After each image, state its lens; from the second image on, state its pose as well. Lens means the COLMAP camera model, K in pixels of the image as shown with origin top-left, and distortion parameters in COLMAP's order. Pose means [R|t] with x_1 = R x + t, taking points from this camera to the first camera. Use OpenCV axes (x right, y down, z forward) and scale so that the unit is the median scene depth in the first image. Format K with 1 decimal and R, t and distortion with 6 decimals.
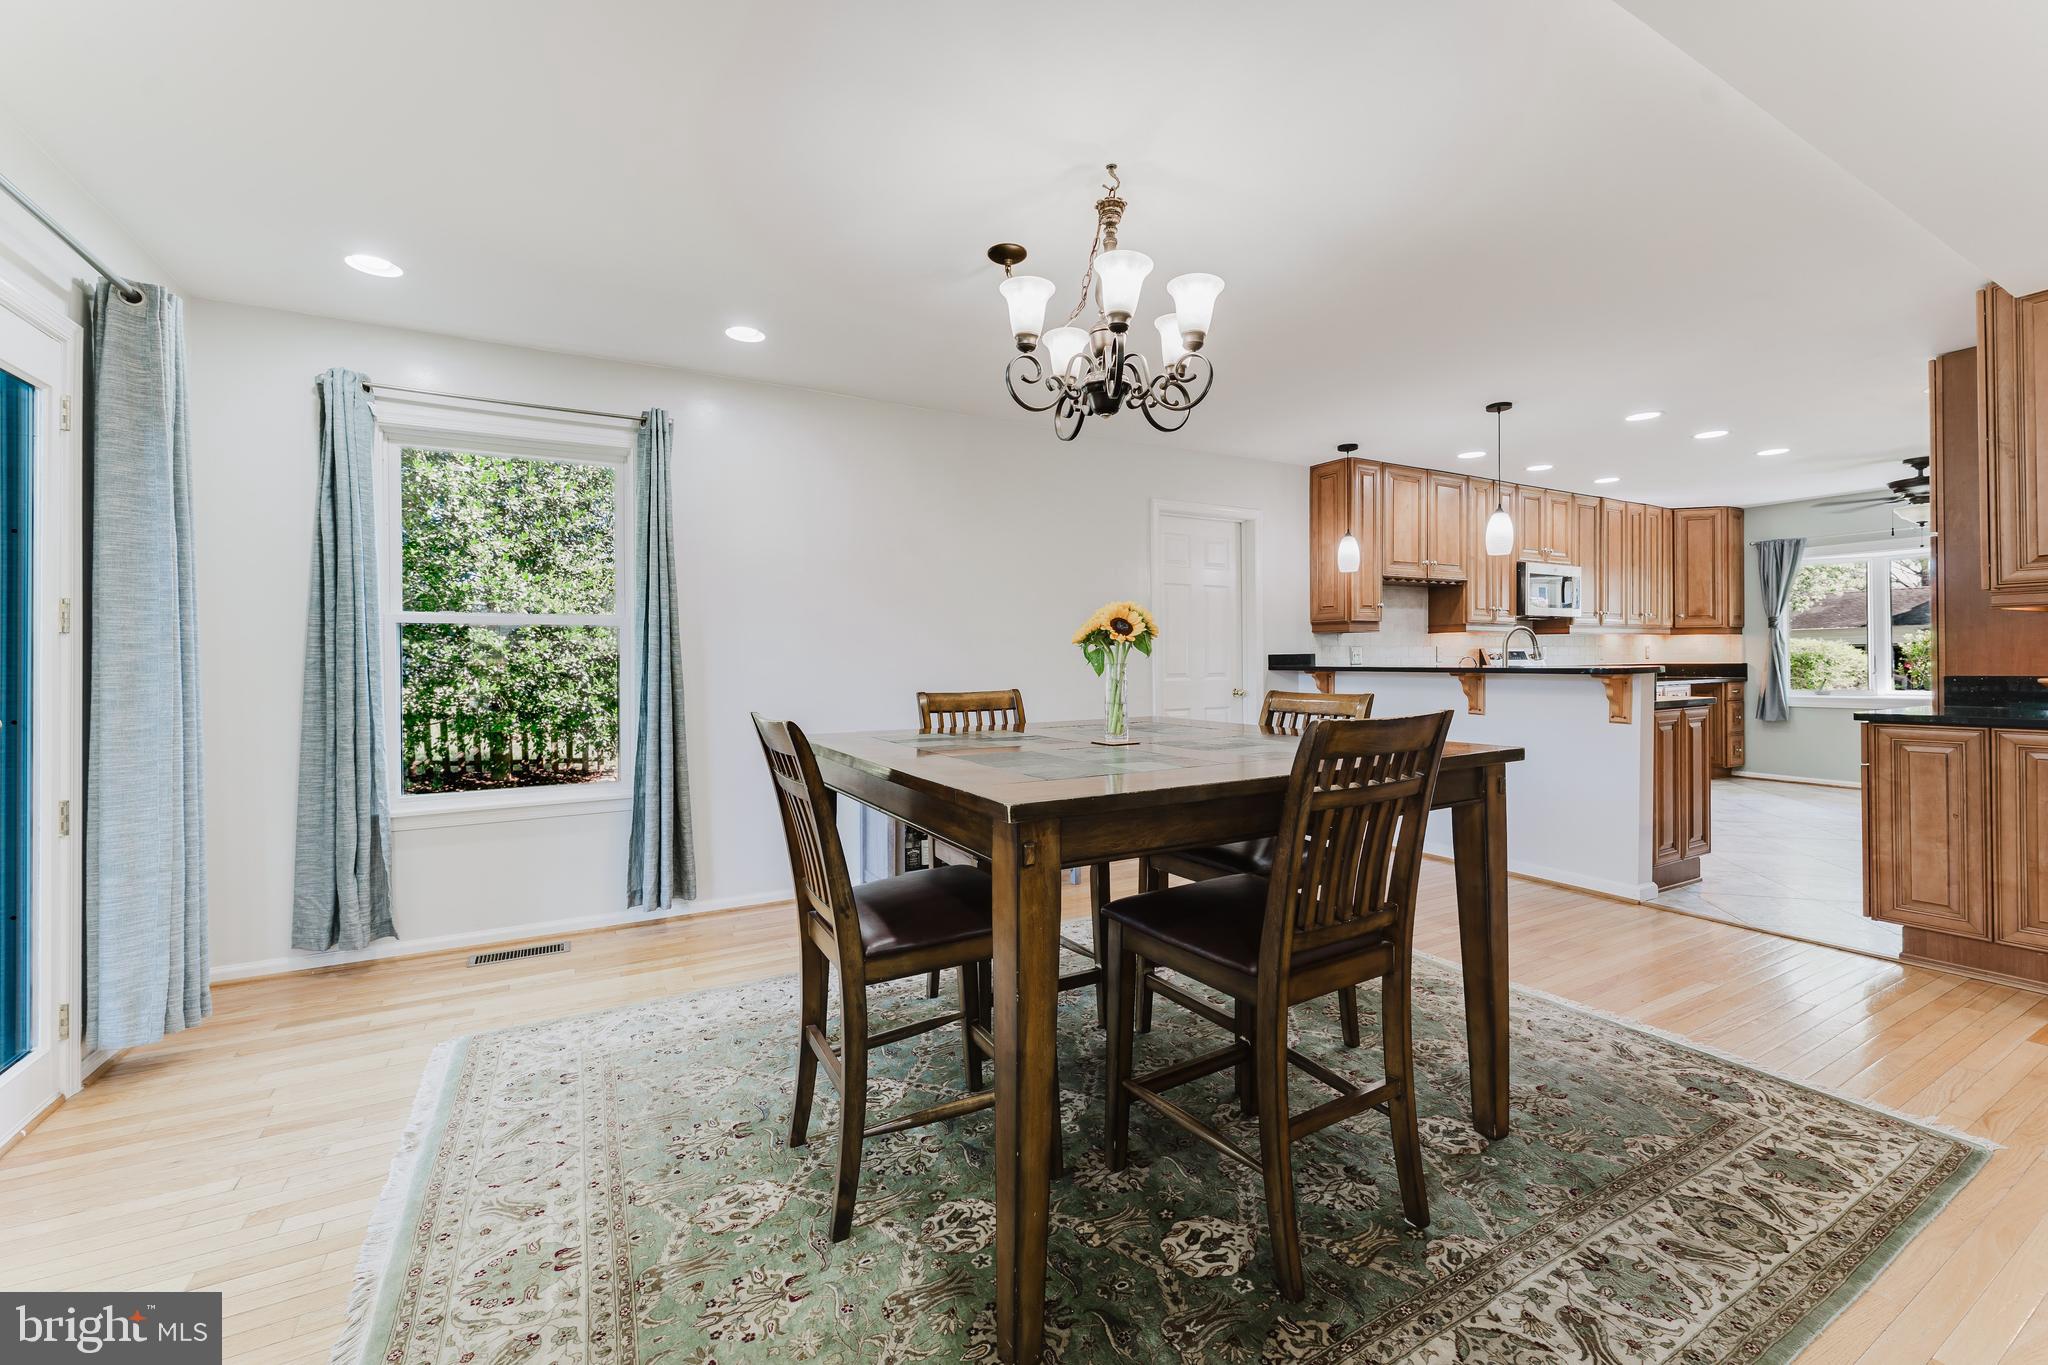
lens RADIAL K [[822.6, 0, 1025.3], [0, 822.6, 665.9], [0, 0, 1]] dist [0.000499, -0.000319]
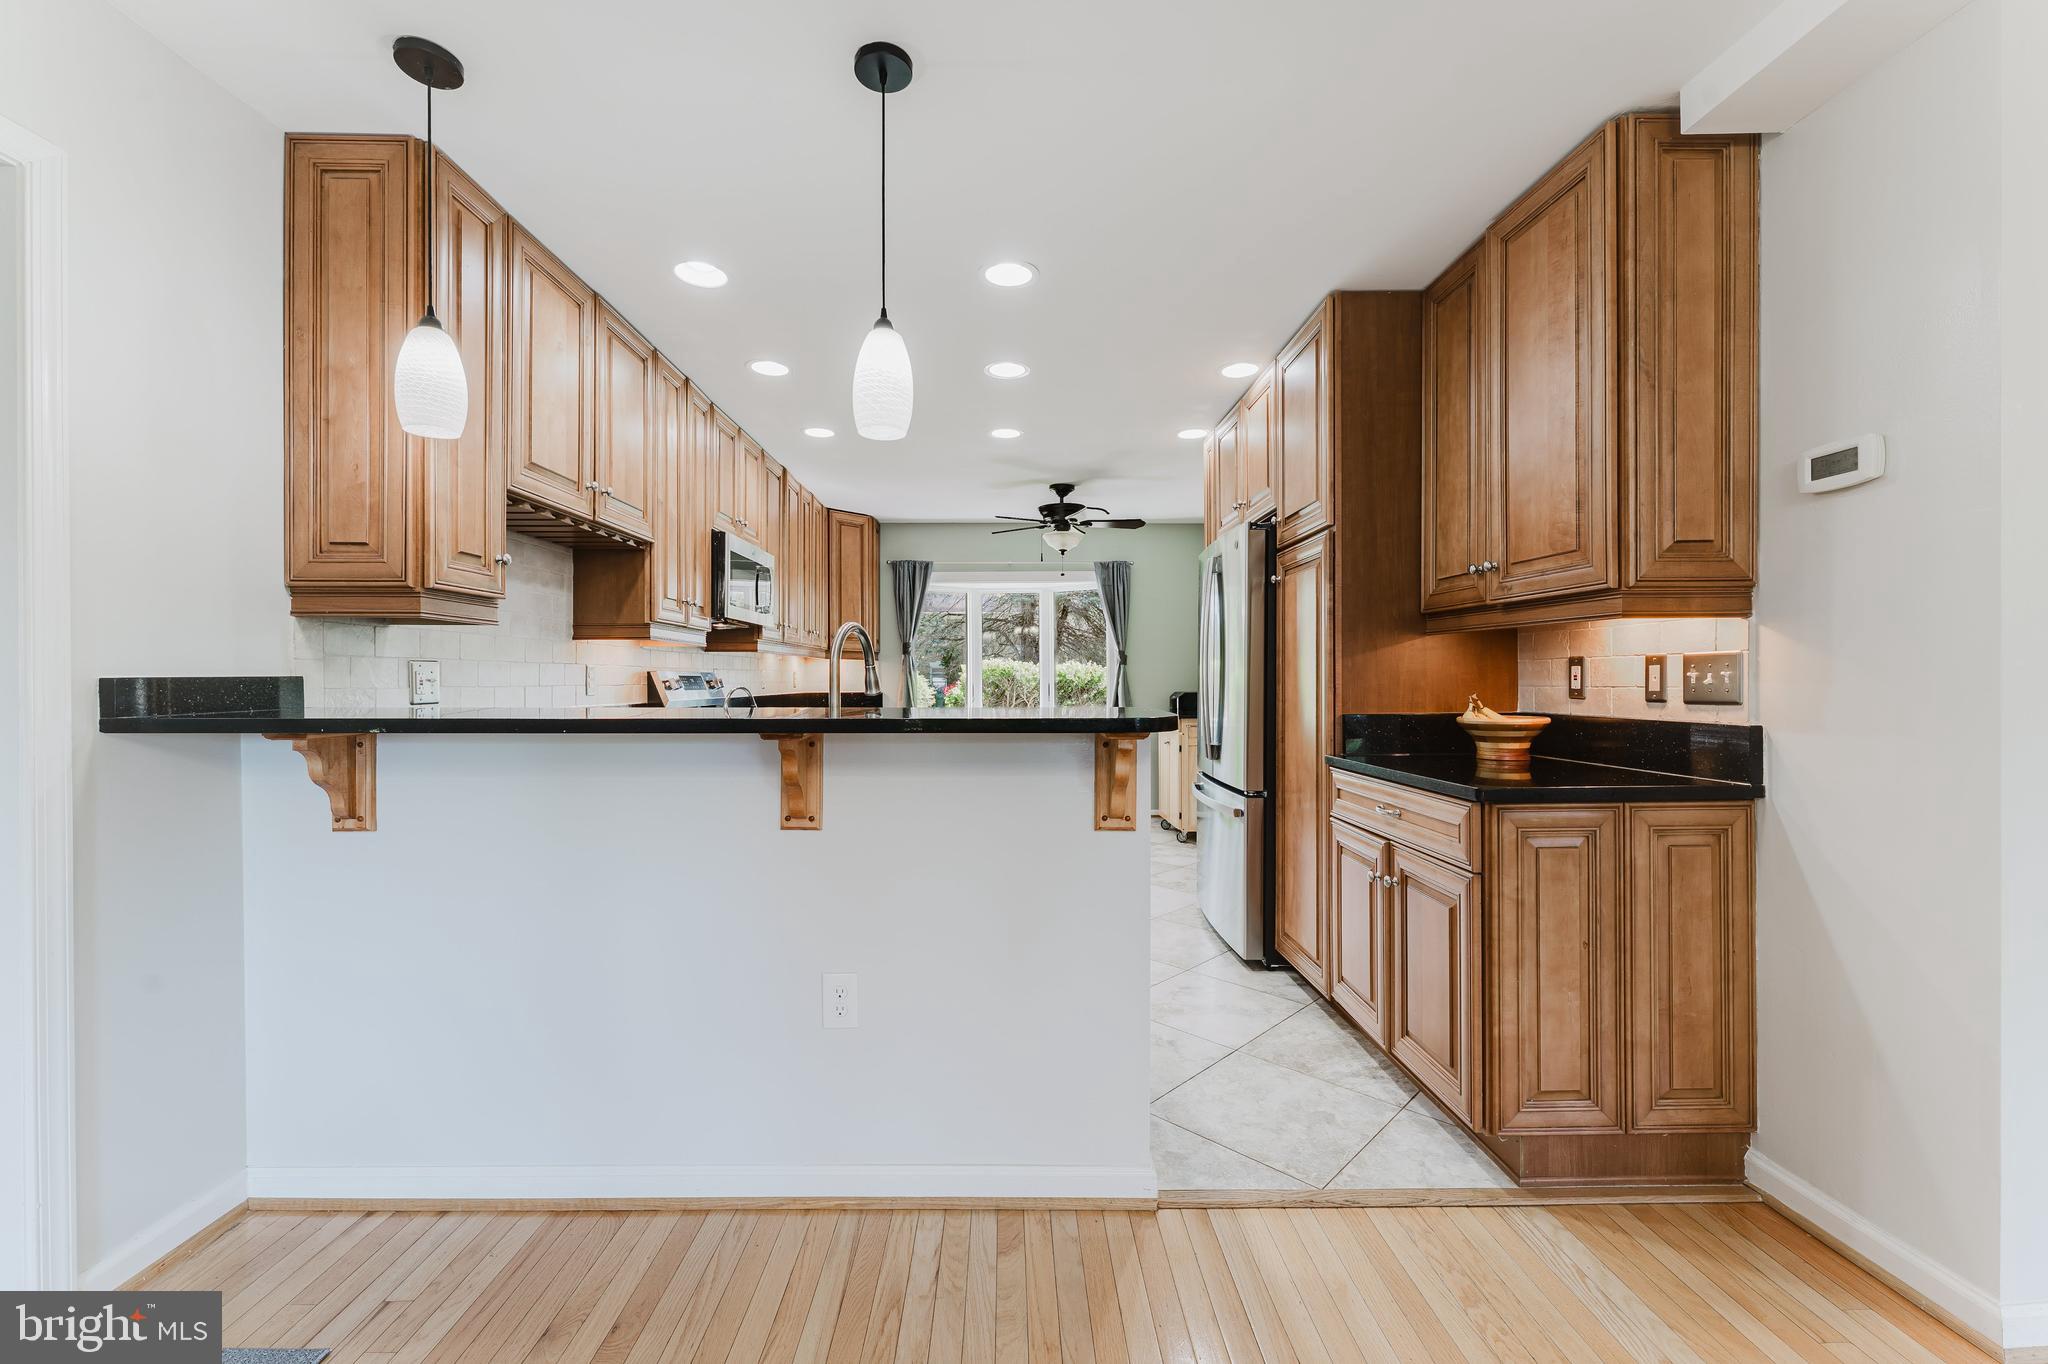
lens RADIAL K [[822.6, 0, 1014.5], [0, 822.6, 679.1], [0, 0, 1]] dist [0.000499, -0.000319]
pose [[0.485249, 0.007230, 0.874346, 0.194749], [0.005249, 0.999924, -0.011181, -0.008488], [-0.874360, 0.010015, 0.485174, 0.568042]]
